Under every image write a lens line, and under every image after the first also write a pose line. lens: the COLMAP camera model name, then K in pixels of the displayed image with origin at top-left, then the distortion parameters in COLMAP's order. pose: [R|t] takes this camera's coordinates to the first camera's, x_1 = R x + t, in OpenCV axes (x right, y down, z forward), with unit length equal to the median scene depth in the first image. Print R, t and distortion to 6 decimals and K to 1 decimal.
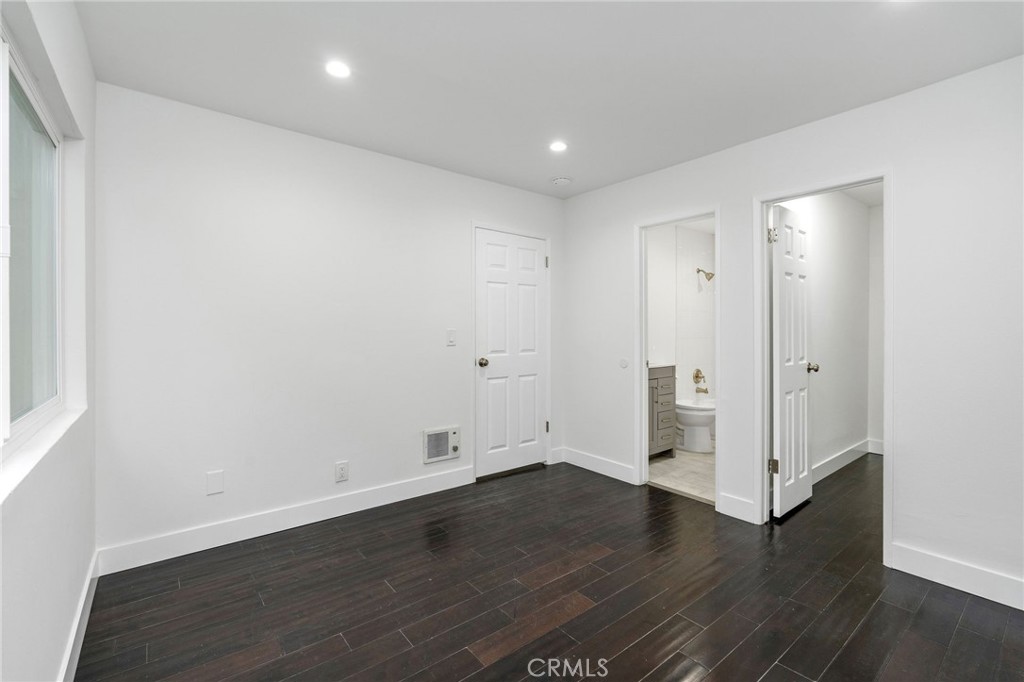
lens RADIAL K [[450.8, 0, 517.5], [0, 450.8, 338.8], [0, 0, 1]] dist [-0.000003, 0.000021]
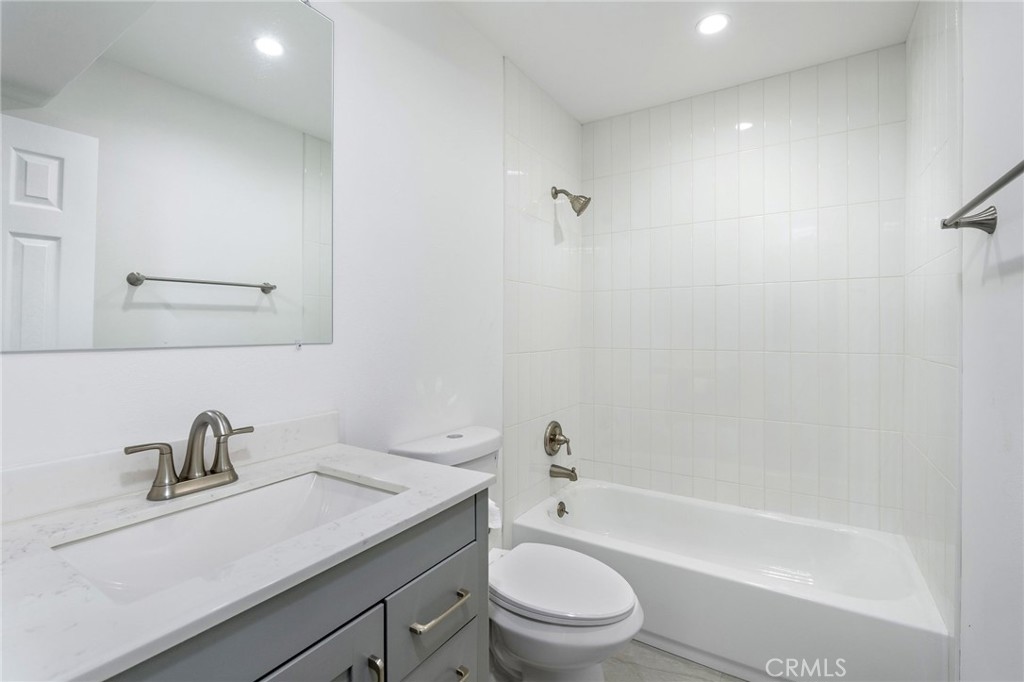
lens RADIAL K [[450.8, 0, 511.2], [0, 450.8, 336.9], [0, 0, 1]] dist [-0.000003, 0.000021]
pose [[0.946297, 0.003124, 0.323282, 0.224000], [0.000422, 0.999941, -0.010896, -0.009035], [-0.323297, 0.010447, 0.946240, 0.609832]]
